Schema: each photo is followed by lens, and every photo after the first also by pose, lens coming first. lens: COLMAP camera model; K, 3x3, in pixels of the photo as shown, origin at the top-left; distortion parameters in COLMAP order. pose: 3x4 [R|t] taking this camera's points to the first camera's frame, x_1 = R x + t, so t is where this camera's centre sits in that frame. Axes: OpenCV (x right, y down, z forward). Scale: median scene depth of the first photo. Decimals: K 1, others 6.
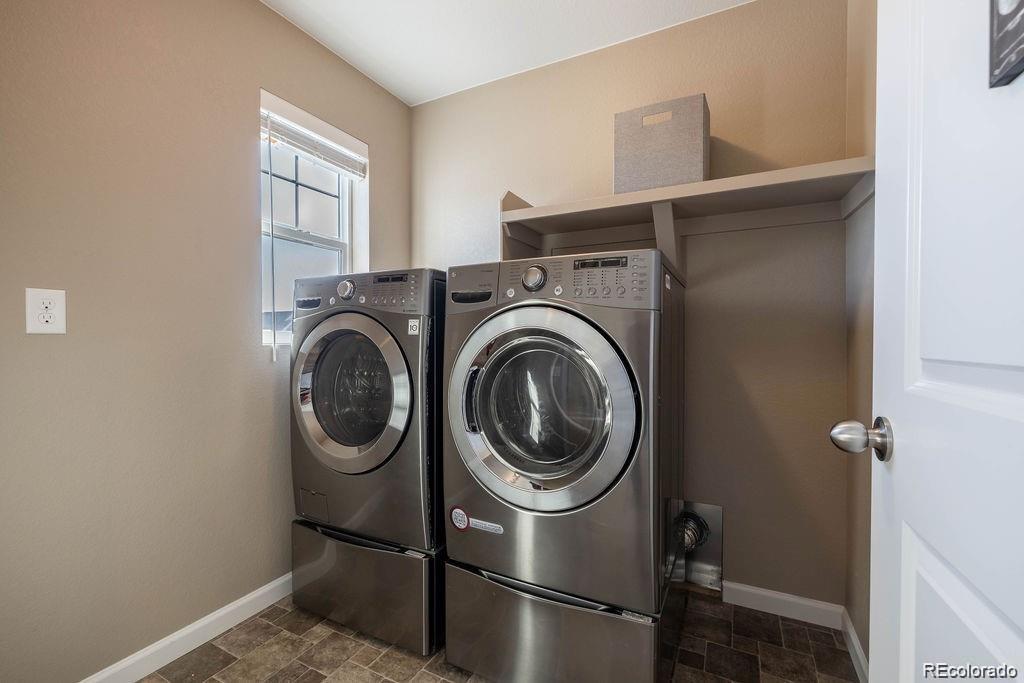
lens RADIAL K [[432.9, 0, 515.9], [0, 432.9, 342.5], [0, 0, 1]] dist [0.001790, 0.000125]
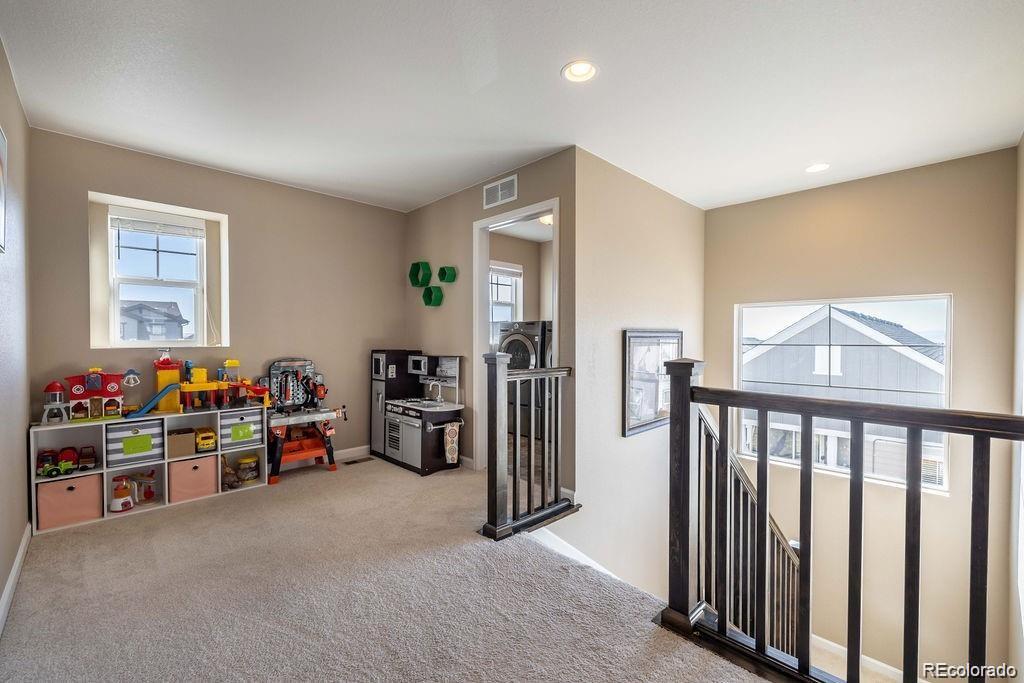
lens RADIAL K [[432.9, 0, 515.9], [0, 432.9, 342.5], [0, 0, 1]] dist [0.001790, 0.000125]
pose [[0.947955, 0.005598, -0.318354, 0.574667], [-0.007660, 0.999957, -0.005226, 0.009274], [0.318311, 0.007393, 0.947957, -1.882284]]
